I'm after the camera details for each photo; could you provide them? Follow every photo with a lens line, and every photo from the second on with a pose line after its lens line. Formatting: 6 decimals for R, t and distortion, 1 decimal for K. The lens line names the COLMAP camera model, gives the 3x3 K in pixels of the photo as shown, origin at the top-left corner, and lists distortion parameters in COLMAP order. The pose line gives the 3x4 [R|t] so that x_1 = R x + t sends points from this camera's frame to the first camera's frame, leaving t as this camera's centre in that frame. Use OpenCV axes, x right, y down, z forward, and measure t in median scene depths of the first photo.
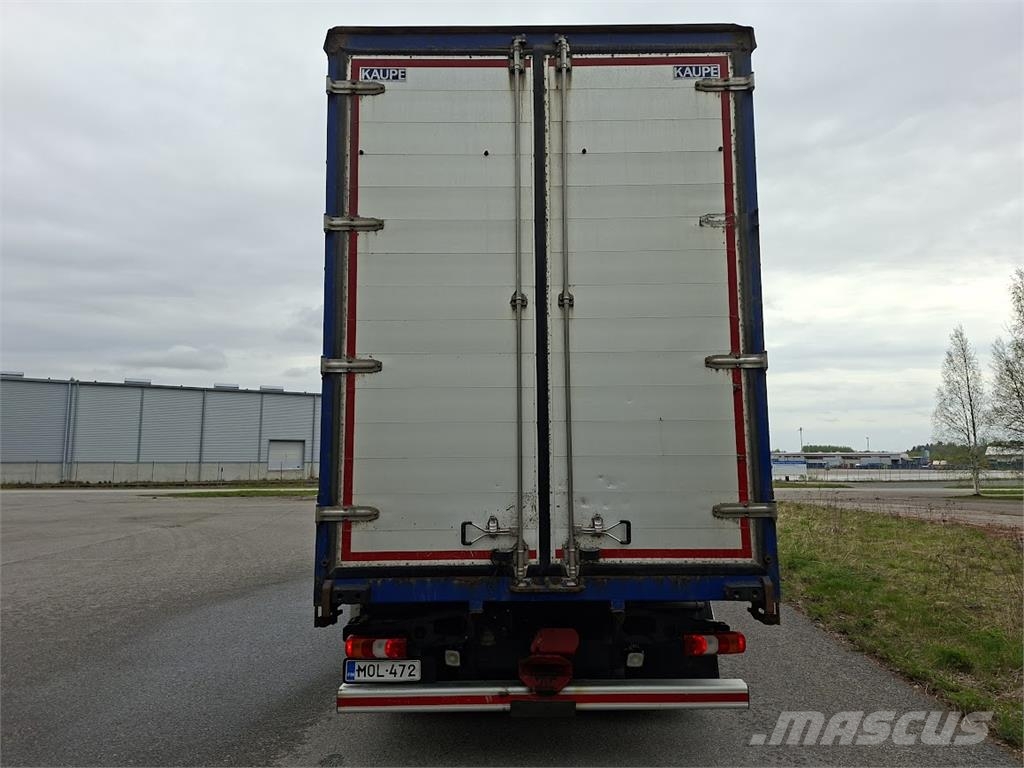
lens RADIAL K [[704.9, 0, 512.0], [0, 704.9, 384.0], [0, 0, 1]] dist [0.120724, -0.141365]
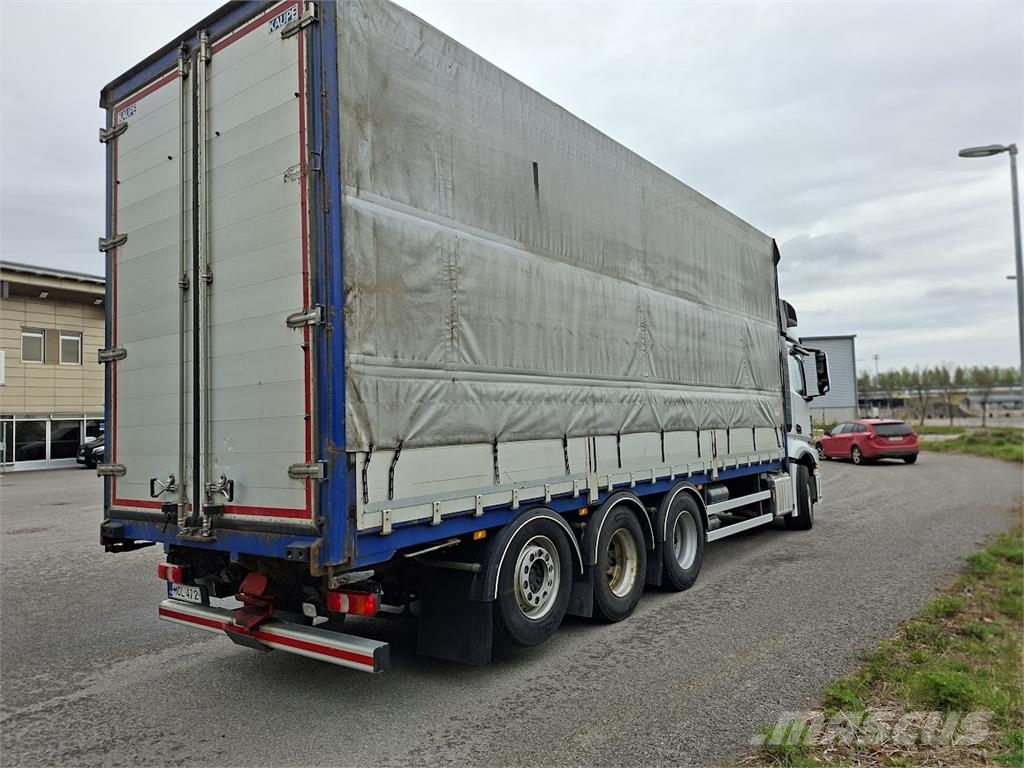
lens RADIAL K [[709.0, 0, 520.6], [0, 709.0, 373.6], [0, 0, 1]] dist [0.115848, -0.140900]
pose [[0.795171, -0.063910, -0.603008, 1.129164], [0.105496, 0.993846, 0.033782, 0.040837], [0.597138, -0.090477, 0.797019, 0.394643]]
